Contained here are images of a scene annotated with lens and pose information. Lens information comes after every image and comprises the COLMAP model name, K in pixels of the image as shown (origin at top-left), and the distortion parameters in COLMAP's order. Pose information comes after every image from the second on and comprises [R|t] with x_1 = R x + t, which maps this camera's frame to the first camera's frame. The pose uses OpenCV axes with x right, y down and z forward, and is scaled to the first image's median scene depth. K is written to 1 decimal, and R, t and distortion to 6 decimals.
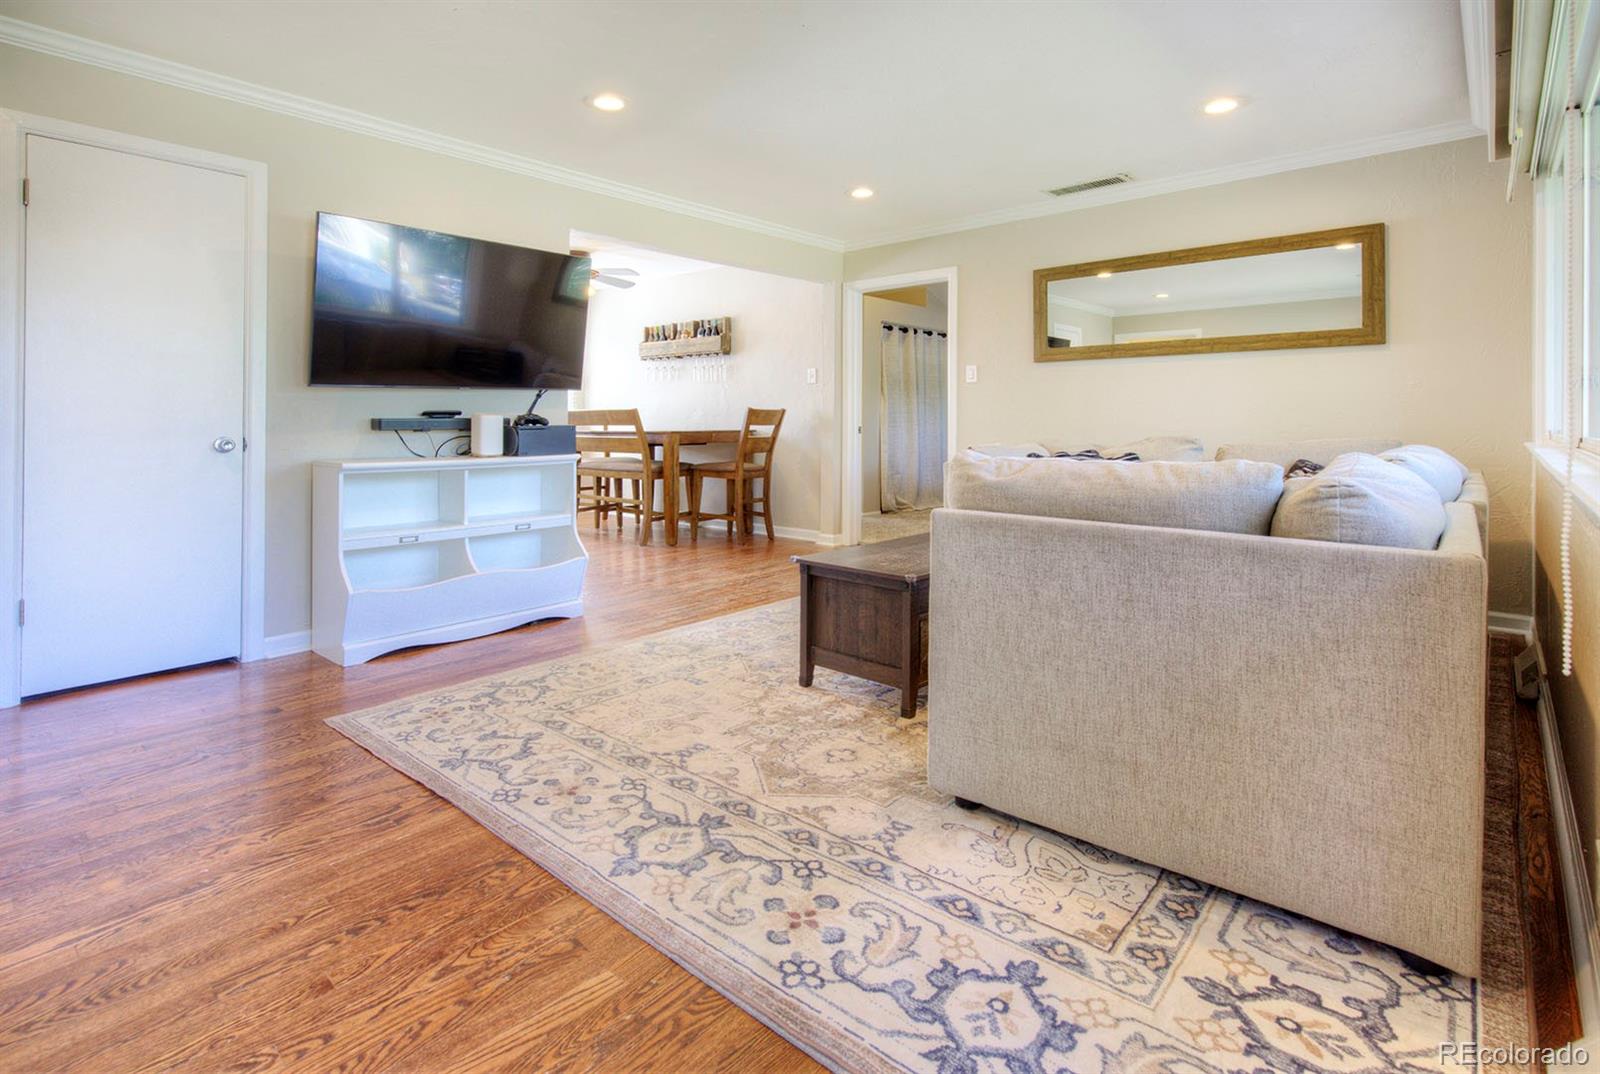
lens RADIAL K [[750.6, 0, 790.6], [0, 750.6, 409.0], [0, 0, 1]] dist [-0.000210, -0.000104]
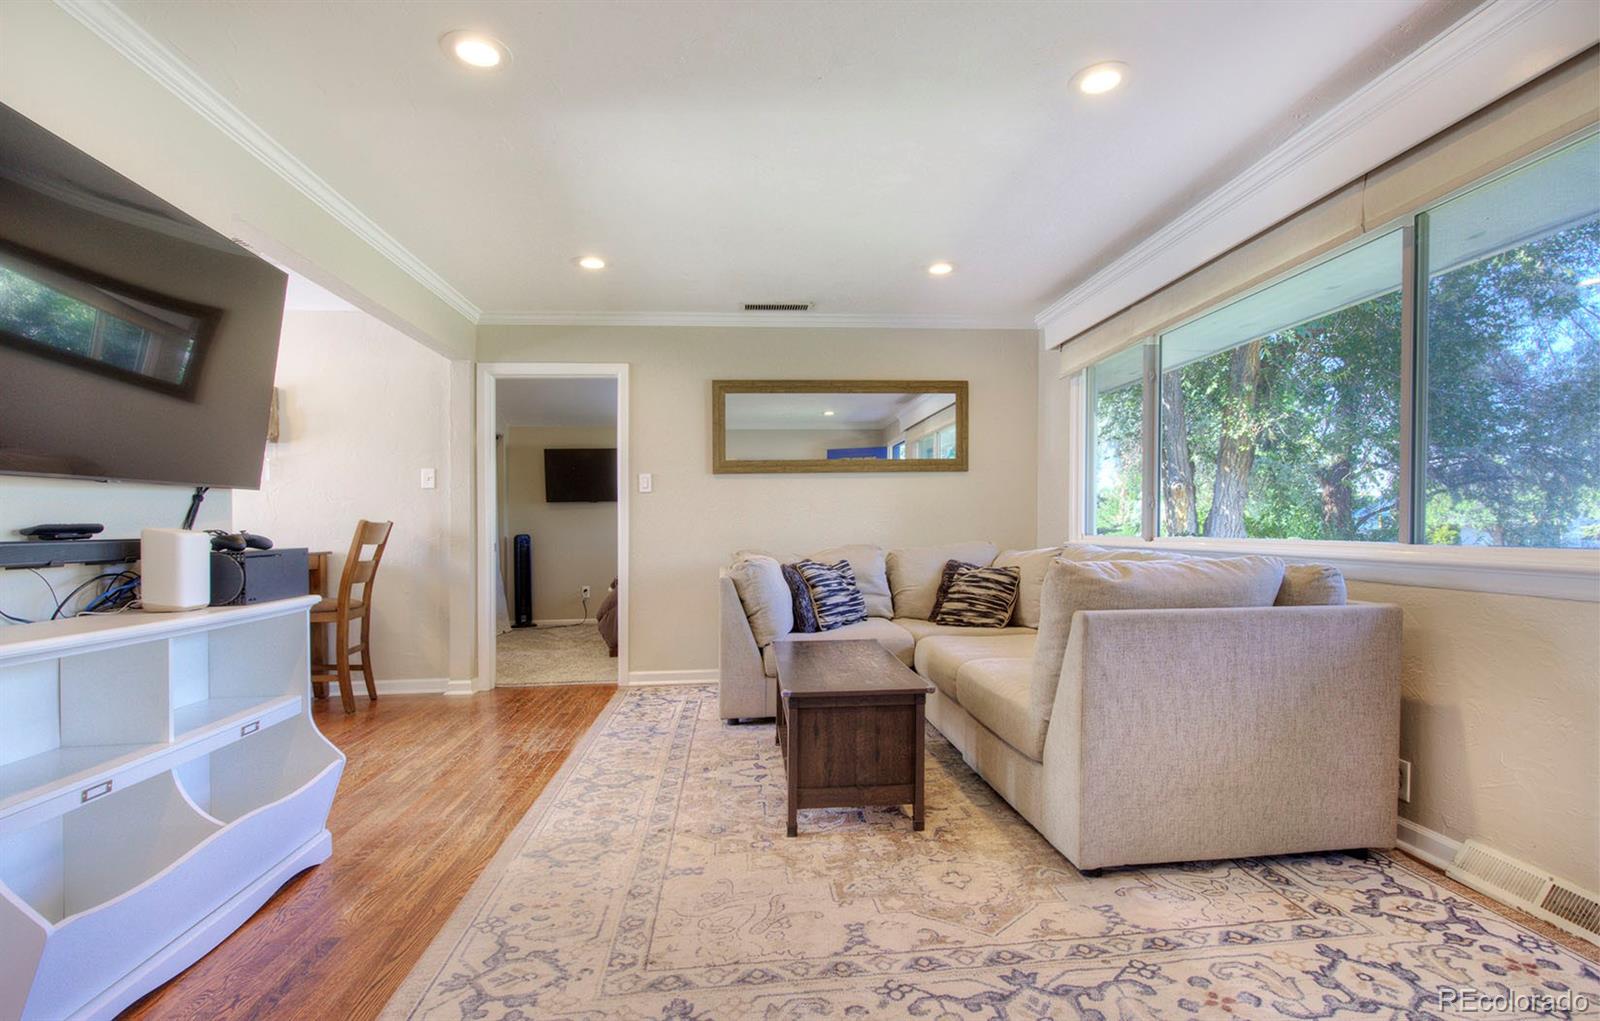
lens RADIAL K [[782.5, 0, 816.7], [0, 782.5, 545.3], [0, 0, 1]] dist [-0.000963, 0.001280]
pose [[0.682980, -0.023763, 0.730050, -0.810948], [0.002246, 0.999534, 0.030433, 0.002596], [-0.730433, -0.019145, 0.682716, 0.472693]]
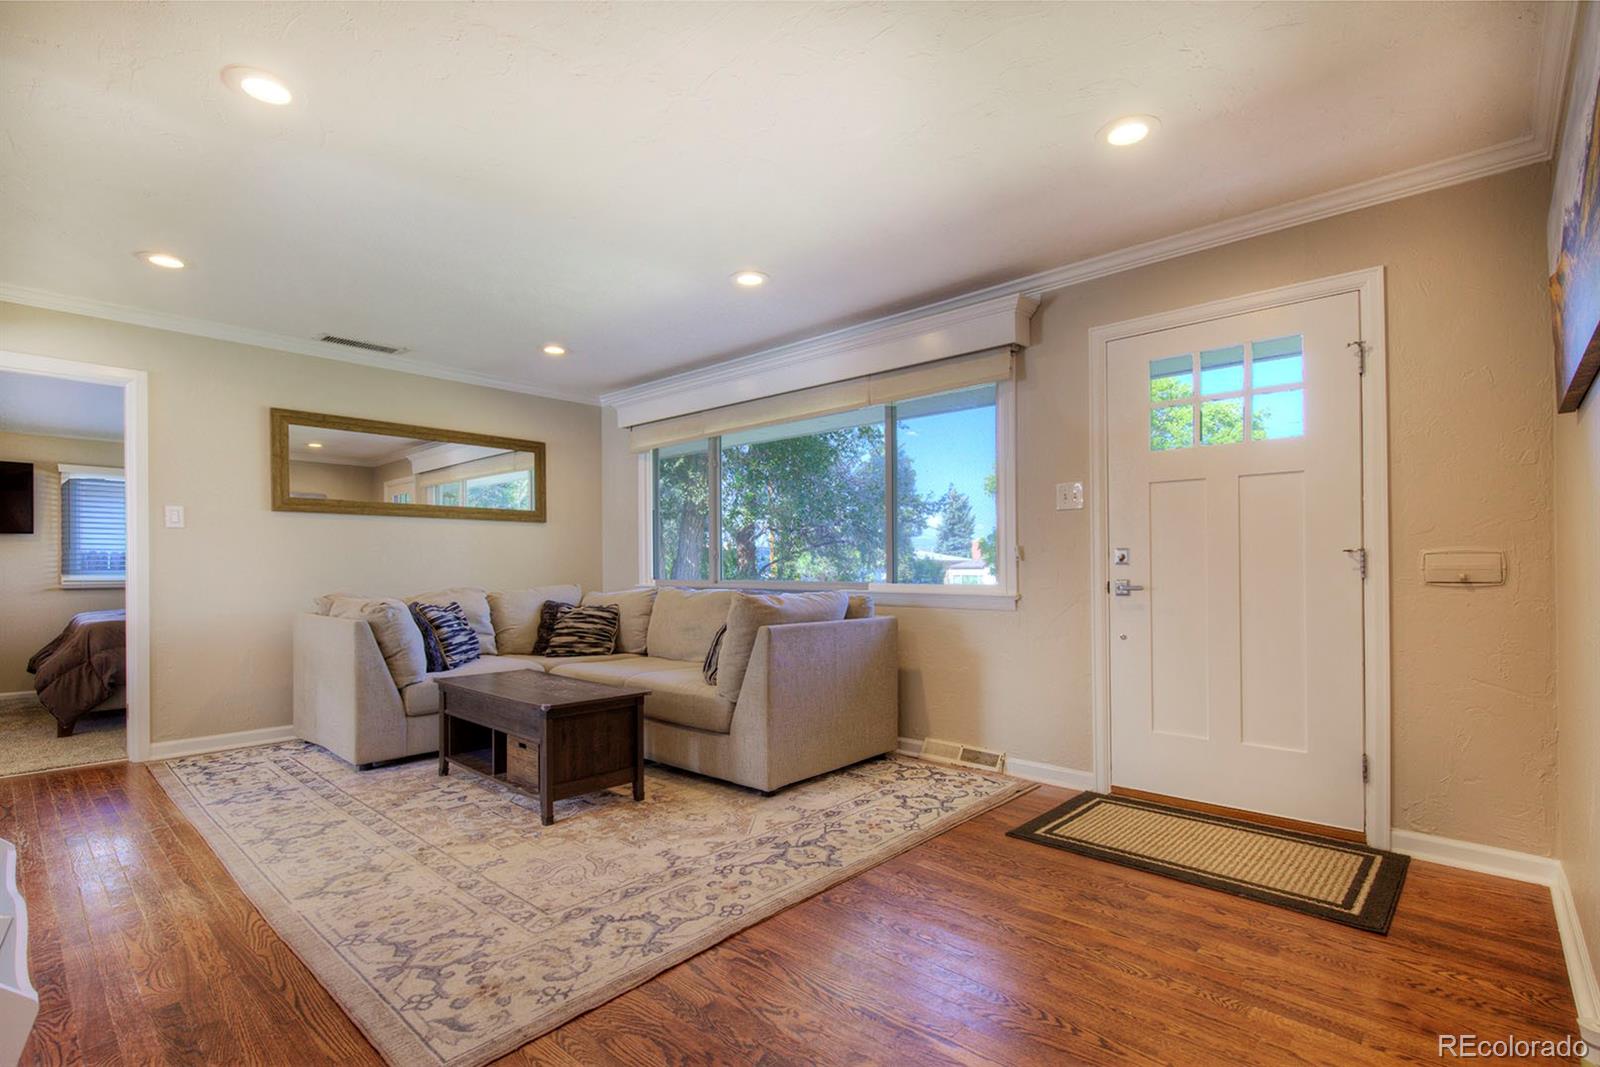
lens RADIAL K [[725.3, 0, 862.8], [0, 725.3, 573.0], [0, 0, 1]] dist [0.002774, -0.001490]
pose [[-0.017356, -0.003208, 0.999844, -1.326727], [-0.010381, 0.999942, 0.003028, 0.005293], [-0.999795, -0.010327, -0.017388, 0.751505]]
